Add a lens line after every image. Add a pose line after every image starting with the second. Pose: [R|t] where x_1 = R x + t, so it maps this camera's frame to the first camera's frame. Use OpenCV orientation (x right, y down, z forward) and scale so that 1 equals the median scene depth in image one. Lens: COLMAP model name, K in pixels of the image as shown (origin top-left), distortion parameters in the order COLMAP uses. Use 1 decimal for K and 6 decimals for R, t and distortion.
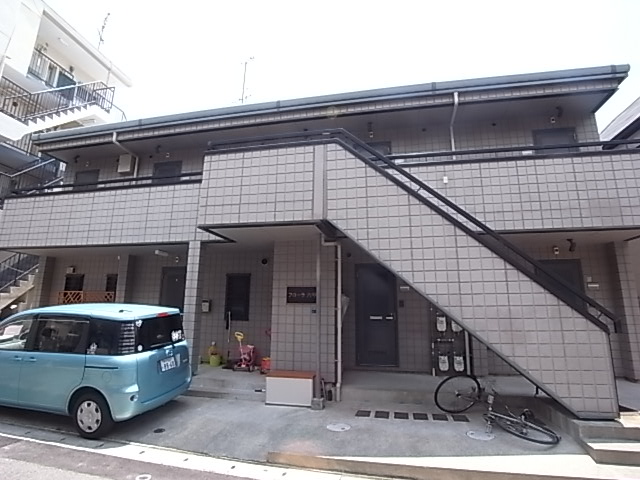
lens RADIAL K [[352.0, 0, 319.8], [0, 352.0, 231.5], [0, 0, 1]] dist [-0.082918, 0.023825]
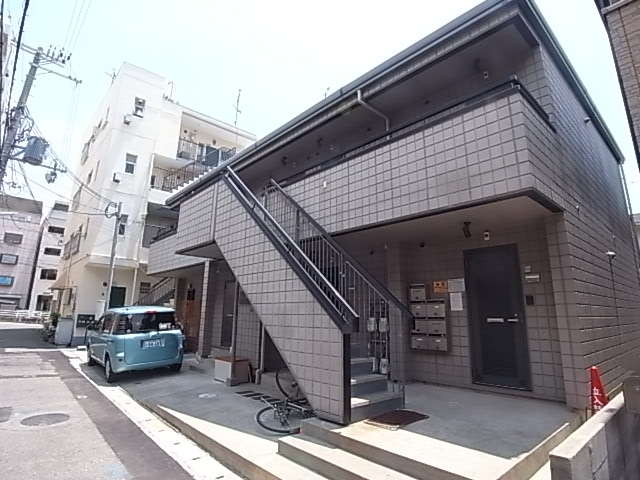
lens RADIAL K [[340.2, 0, 320.0], [0, 340.2, 240.0], [0, 0, 1]] dist [-0.071219, -0.000066]
pose [[0.835250, -0.118638, -0.536920, 0.985830], [0.118996, 0.992307, -0.034146, 0.056140], [0.536841, -0.035371, 0.842942, 0.137603]]
